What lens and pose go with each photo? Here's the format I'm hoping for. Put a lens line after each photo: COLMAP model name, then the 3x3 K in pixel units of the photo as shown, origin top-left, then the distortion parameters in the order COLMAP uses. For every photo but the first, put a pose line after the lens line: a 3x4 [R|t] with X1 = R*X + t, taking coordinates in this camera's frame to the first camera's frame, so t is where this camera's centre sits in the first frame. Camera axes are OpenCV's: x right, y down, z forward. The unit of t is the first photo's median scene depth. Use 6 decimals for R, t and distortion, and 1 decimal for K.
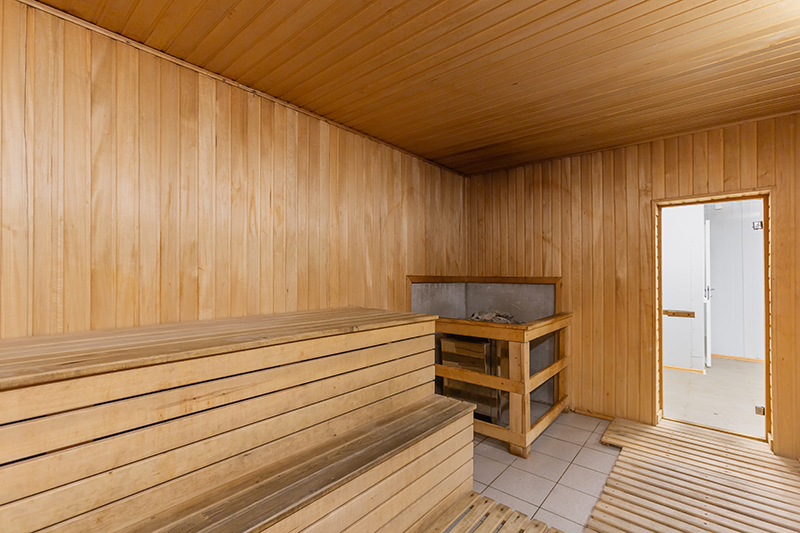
lens RADIAL K [[355.2, 0, 404.8], [0, 355.2, 271.8], [0, 0, 1]] dist [-0.013768, 0.008447]
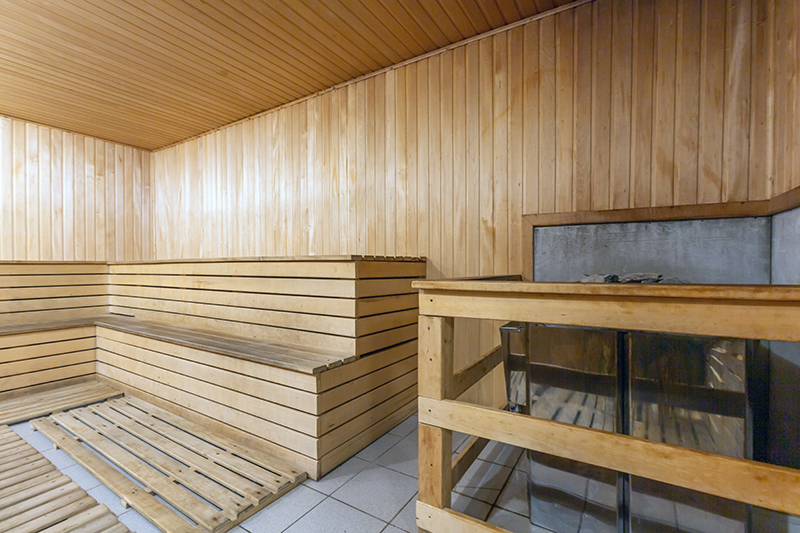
lens RADIAL K [[355.2, 0, 404.8], [0, 355.2, 271.8], [0, 0, 1]] dist [-0.013768, 0.008447]
pose [[0.149646, 0.015276, -0.988622, 0.948796], [0.004594, 0.999859, 0.016145, 0.158703], [0.988729, -0.006957, 0.149554, 1.081729]]
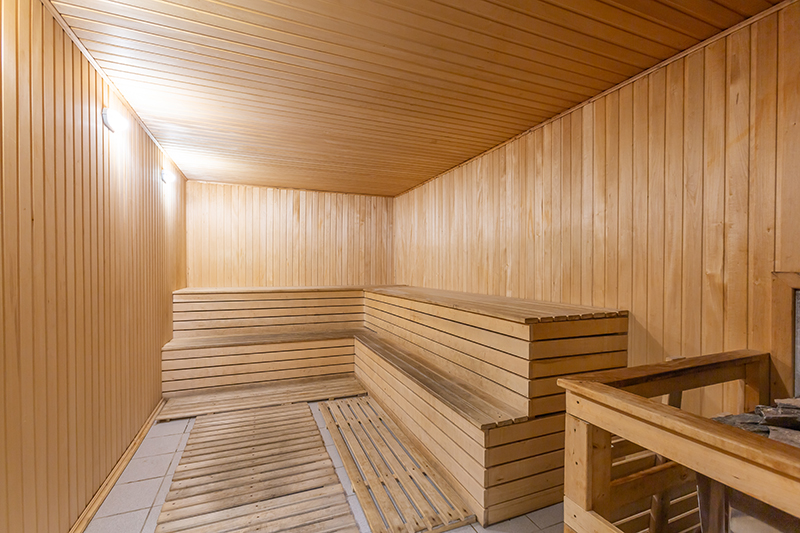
lens RADIAL K [[355.2, 0, 404.8], [0, 355.2, 271.8], [0, 0, 1]] dist [-0.013768, 0.008447]
pose [[-0.454912, 0.005888, -0.890517, 1.000157], [-0.000711, 0.999975, 0.006975, 0.013735], [0.890536, 0.003806, -0.454897, 1.213439]]
